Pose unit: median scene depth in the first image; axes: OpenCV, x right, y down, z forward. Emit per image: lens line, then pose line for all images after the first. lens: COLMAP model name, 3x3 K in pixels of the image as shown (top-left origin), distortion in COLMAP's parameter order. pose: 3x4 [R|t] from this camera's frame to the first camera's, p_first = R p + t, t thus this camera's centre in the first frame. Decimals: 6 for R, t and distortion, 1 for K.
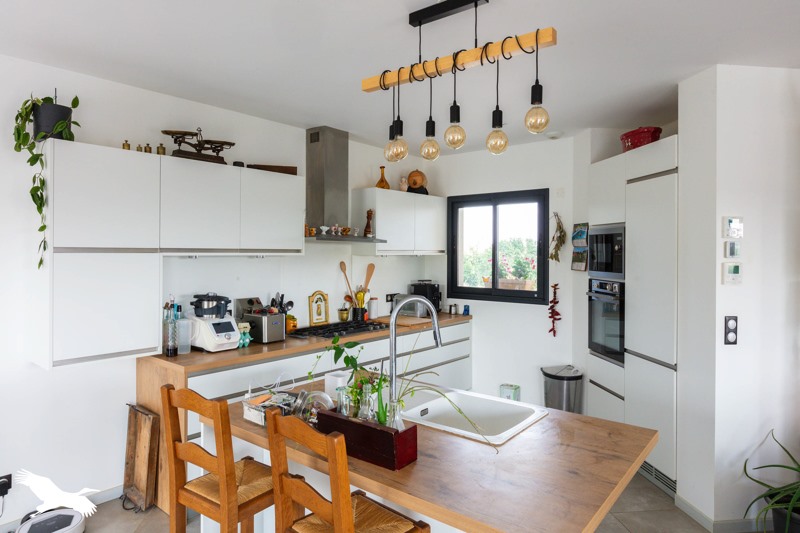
lens RADIAL K [[472.2, 0, 400.4], [0, 472.2, 253.8], [0, 0, 1]] dist [0.000363, -0.000267]
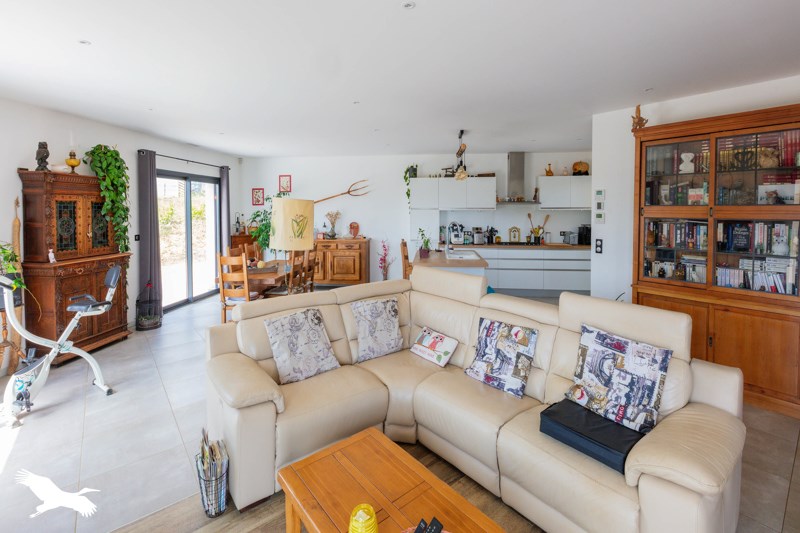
lens RADIAL K [[370.3, 0, 419.0], [0, 370.3, 265.3], [0, 0, 1]] dist [-0.001770, -0.000382]
pose [[0.556803, 0.116509, -0.822433, 1.093154], [0.001552, 0.989967, 0.141293, 0.012361], [0.830643, -0.079949, 0.551036, -0.363786]]
